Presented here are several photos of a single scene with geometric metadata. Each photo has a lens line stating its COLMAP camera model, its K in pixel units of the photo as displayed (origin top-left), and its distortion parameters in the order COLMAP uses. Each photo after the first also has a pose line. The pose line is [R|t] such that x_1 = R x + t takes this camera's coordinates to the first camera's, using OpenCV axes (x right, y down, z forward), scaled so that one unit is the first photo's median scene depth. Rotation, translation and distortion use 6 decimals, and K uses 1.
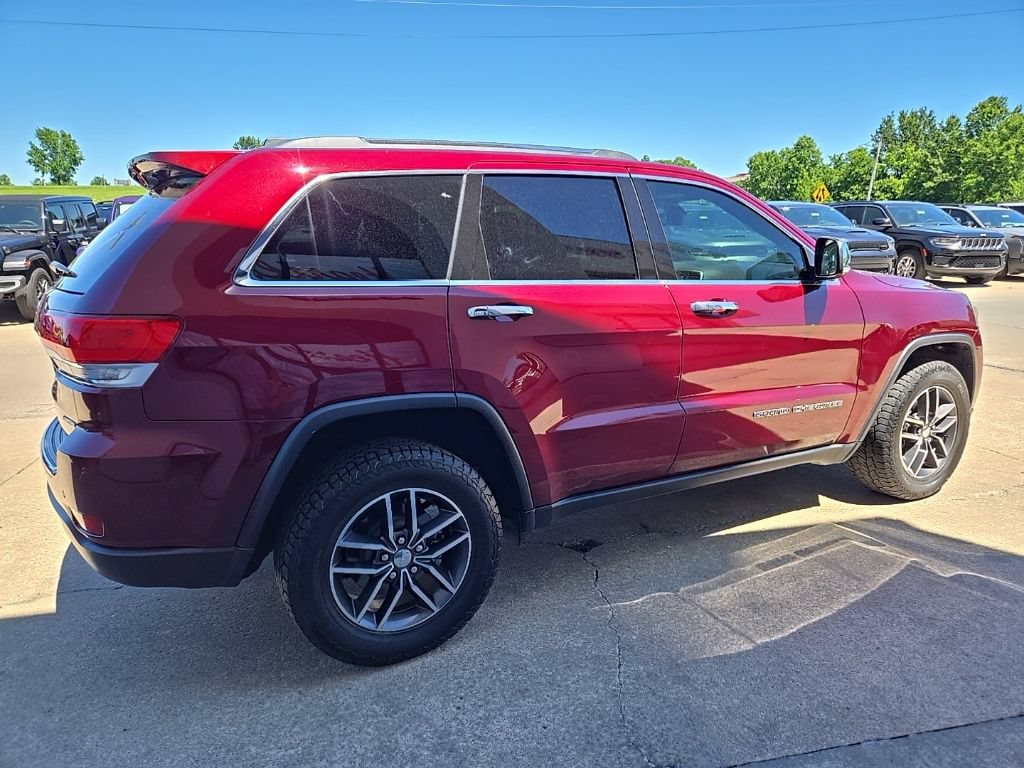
lens RADIAL K [[683.9, 0, 514.6], [0, 683.9, 384.7], [0, 0, 1]] dist [0.066066, -0.051104]
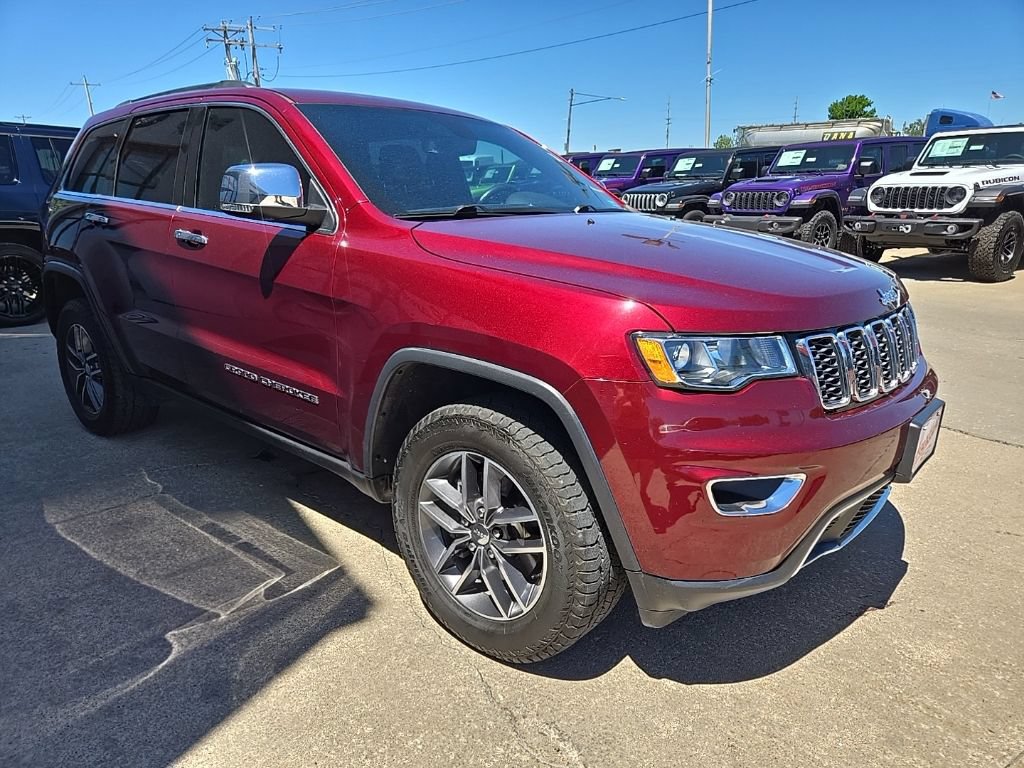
lens RADIAL K [[683.9, 0, 509.6], [0, 683.9, 388.6], [0, 0, 1]] dist [0.066066, -0.051104]
pose [[0.350286, 0.270305, -0.896792, 1.273976], [-0.205792, 0.956268, 0.207849, -0.190015], [0.913756, 0.111746, 0.390594, 0.972432]]
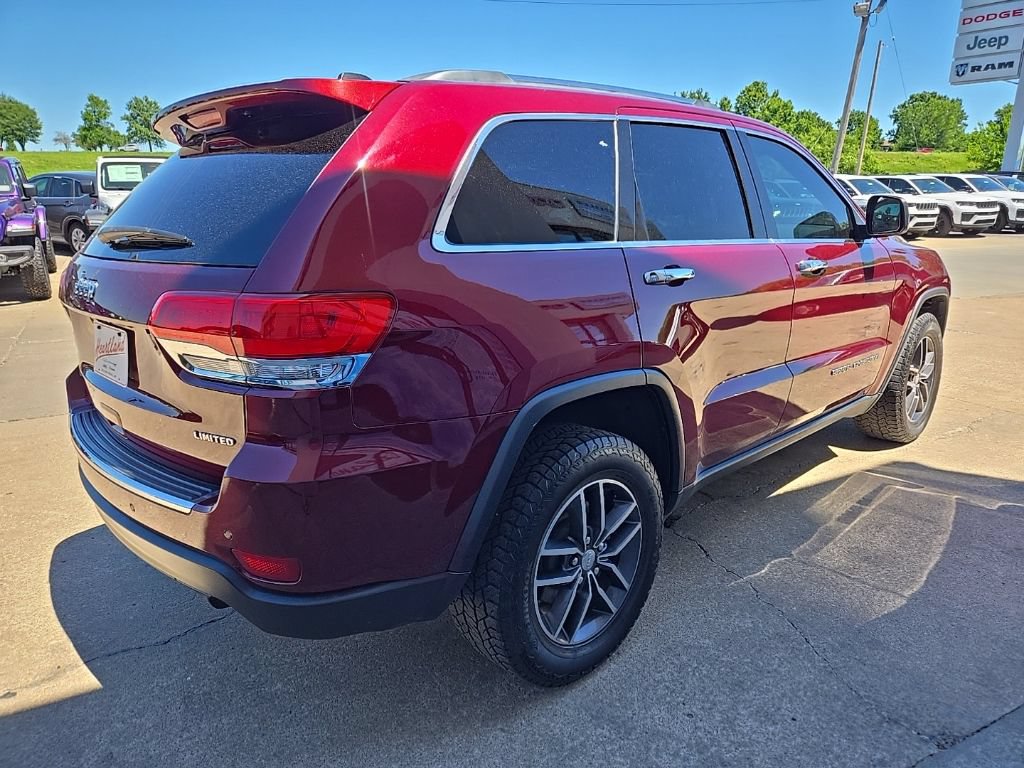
lens RADIAL K [[683.9, 0, 512.4], [0, 683.9, 382.3], [0, 0, 1]] dist [0.066066, -0.051104]
pose [[0.965474, -0.068678, 0.251284, -0.353302], [0.059676, 0.997279, 0.043279, -0.014090], [-0.253572, -0.026790, 0.966945, 0.135624]]
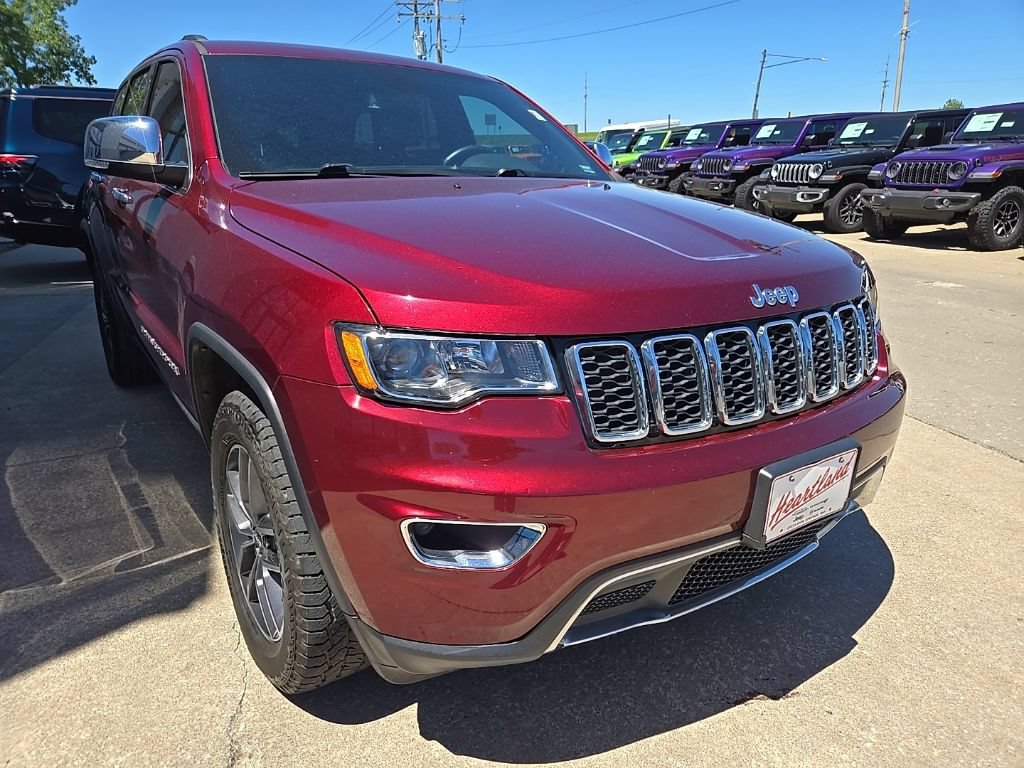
lens RADIAL K [[683.9, 0, 509.5], [0, 683.9, 383.0], [0, 0, 1]] dist [0.066066, -0.051104]
pose [[0.106120, 0.318637, -0.941918, 1.245333], [-0.224129, 0.930555, 0.289541, -0.254562], [0.968764, 0.180385, 0.170167, 1.297209]]
